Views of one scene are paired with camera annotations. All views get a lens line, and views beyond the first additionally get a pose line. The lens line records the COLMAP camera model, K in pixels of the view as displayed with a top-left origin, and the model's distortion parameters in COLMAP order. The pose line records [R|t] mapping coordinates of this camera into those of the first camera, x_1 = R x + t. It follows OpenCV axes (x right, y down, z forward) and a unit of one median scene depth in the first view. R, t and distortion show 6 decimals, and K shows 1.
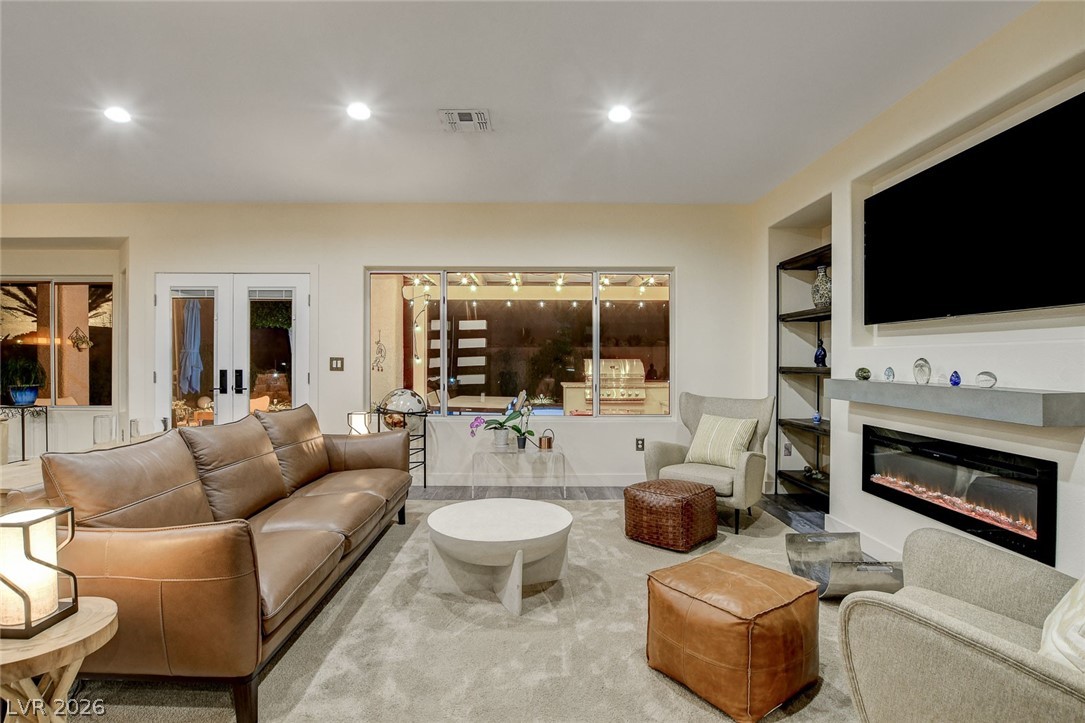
lens RADIAL K [[499.9, 0, 542.2], [0, 499.9, 363.7], [0, 0, 1]] dist [-0.024006, 0.000264]
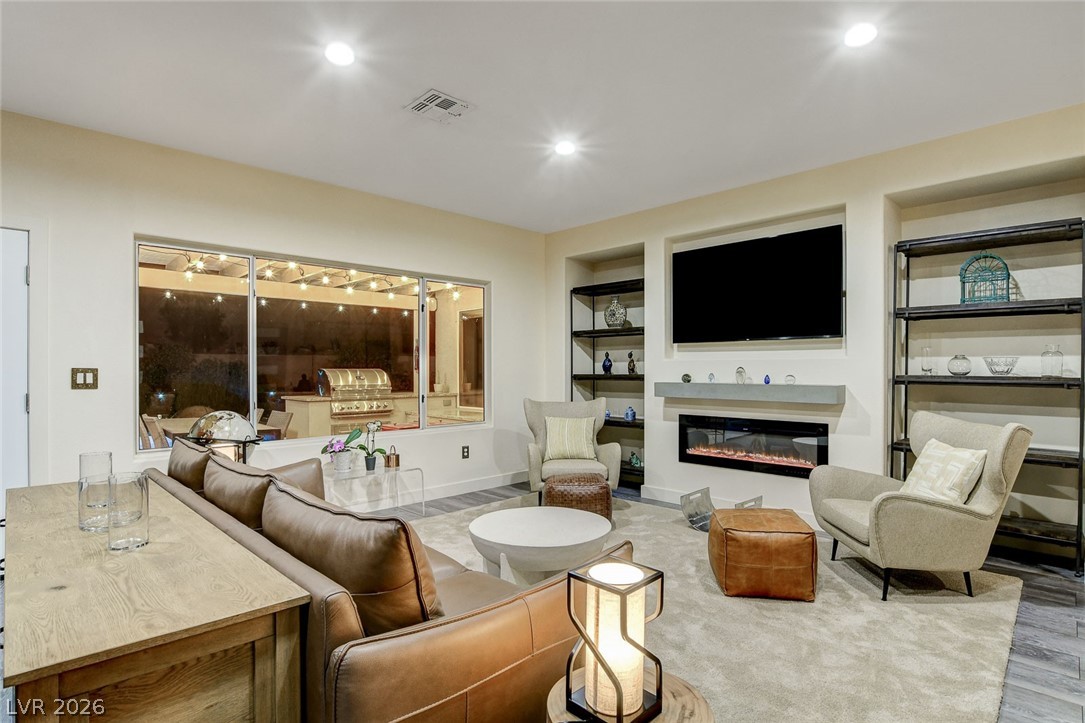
lens RADIAL K [[523.0, 0, 538.8], [0, 523.0, 361.9], [0, 0, 1]] dist [-0.022504, -0.000363]
pose [[0.747898, 0.003371, 0.663805, -0.431681], [0.010547, 0.999801, -0.016960, -0.003168], [-0.663730, 0.019685, 0.747713, 0.105964]]
